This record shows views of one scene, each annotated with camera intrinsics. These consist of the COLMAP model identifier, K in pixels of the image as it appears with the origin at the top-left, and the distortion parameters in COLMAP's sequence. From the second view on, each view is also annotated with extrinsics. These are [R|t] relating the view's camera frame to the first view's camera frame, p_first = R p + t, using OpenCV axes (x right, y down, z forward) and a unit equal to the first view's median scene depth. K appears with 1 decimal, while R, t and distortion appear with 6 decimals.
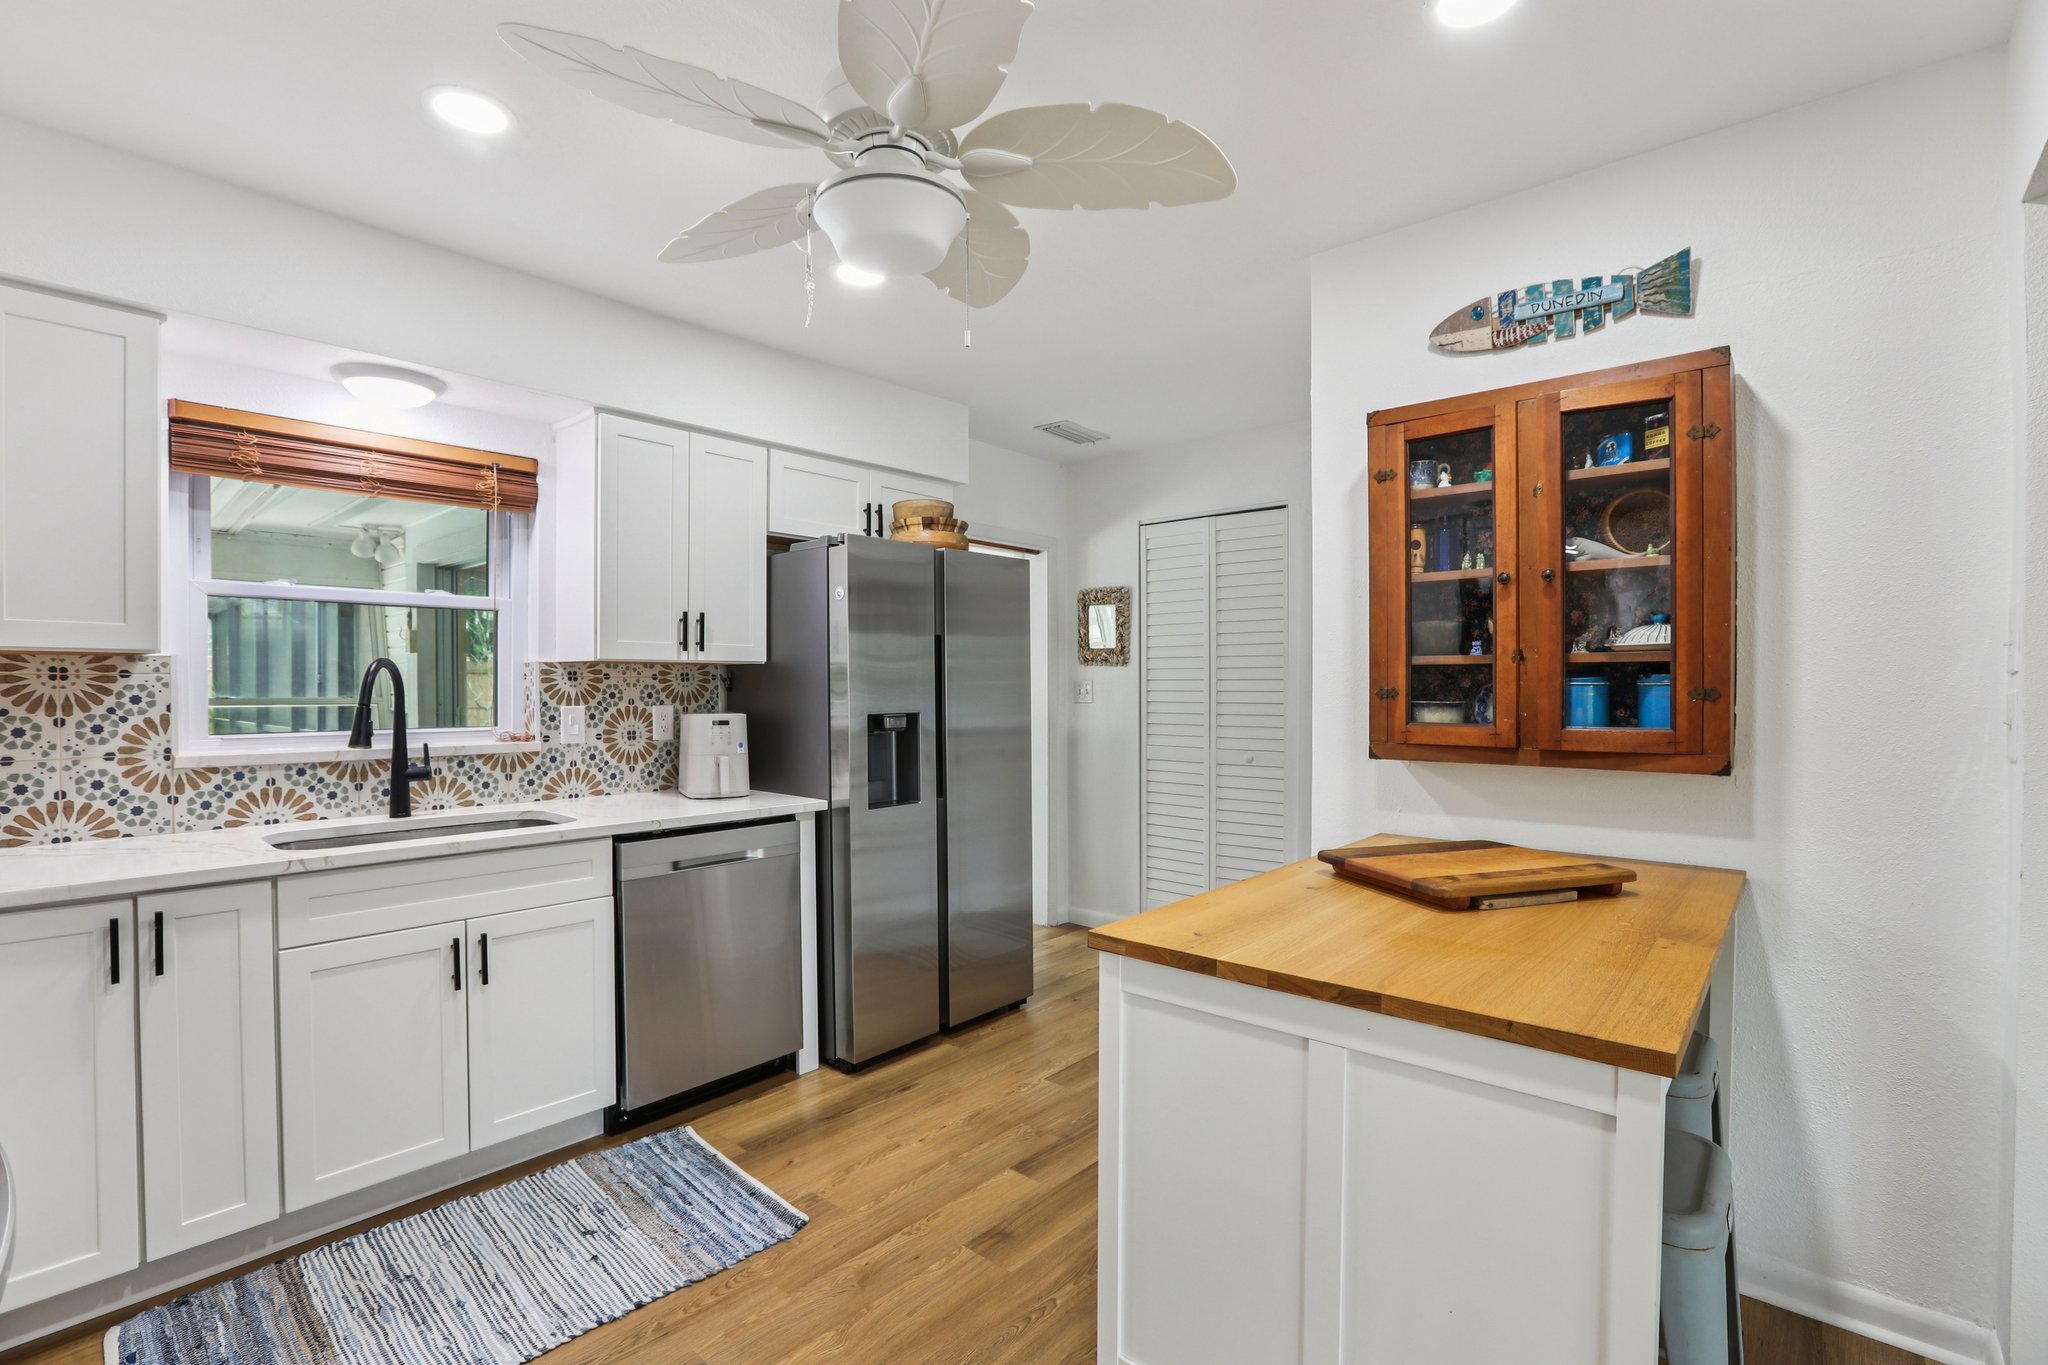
lens RADIAL K [[918.7, 0, 988.4], [0, 918.7, 688.9], [0, 0, 1]] dist [-0.042452, 0.010812]
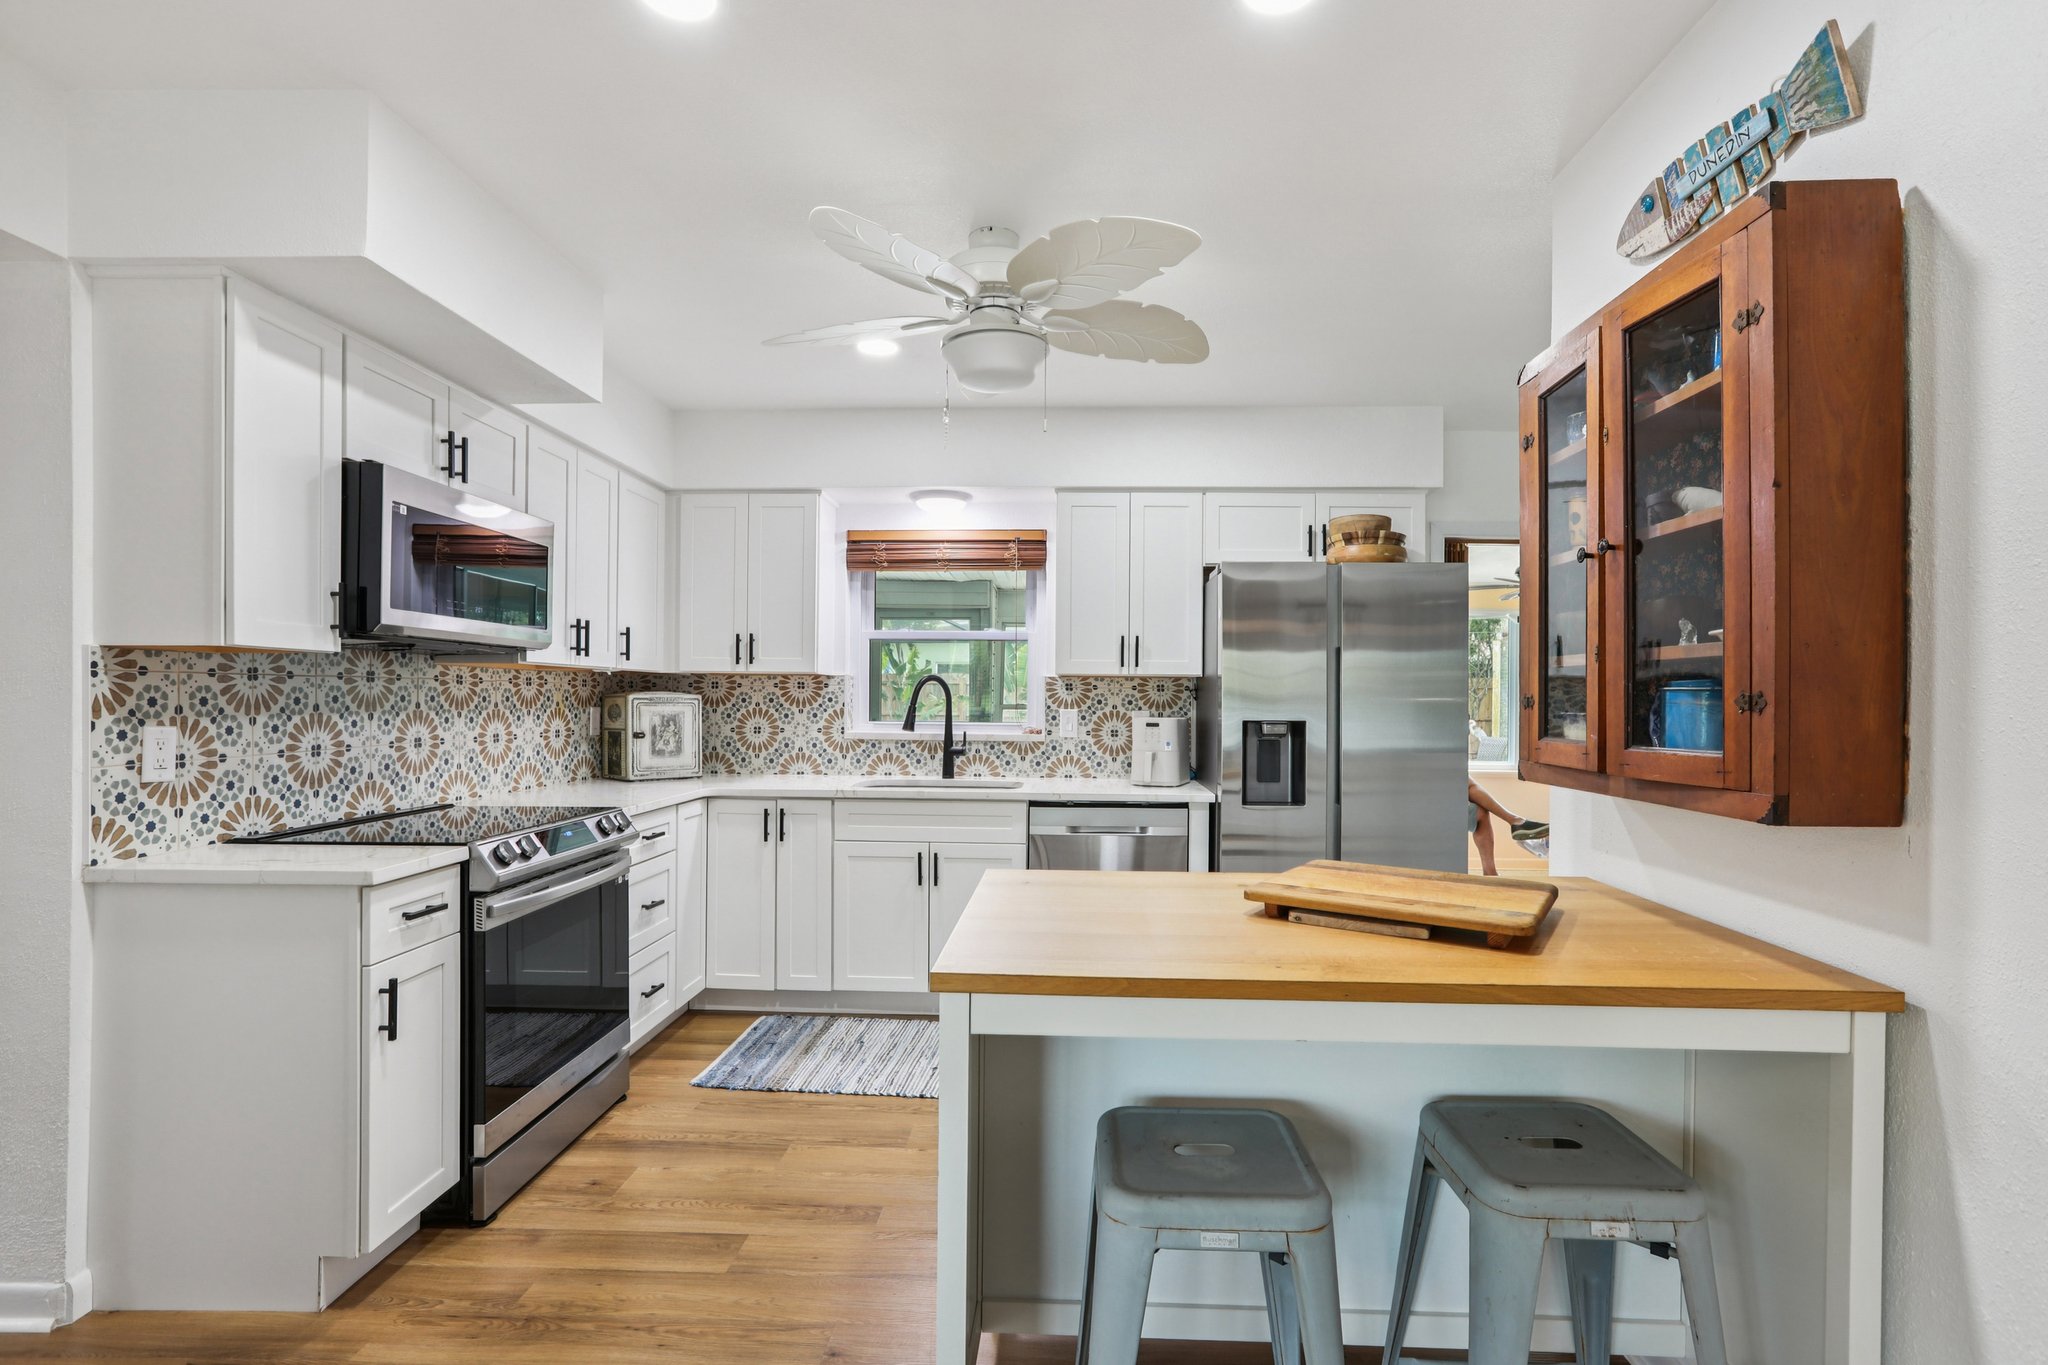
lens RADIAL K [[923.5, 0, 1010.5], [0, 923.5, 698.9], [0, 0, 1]] dist [-0.040749, 0.011214]
pose [[0.630519, 0.006849, -0.776144, 0.600262], [-0.012583, 0.999920, -0.001399, 0.006973], [0.776072, 0.010648, 0.630554, 0.082474]]
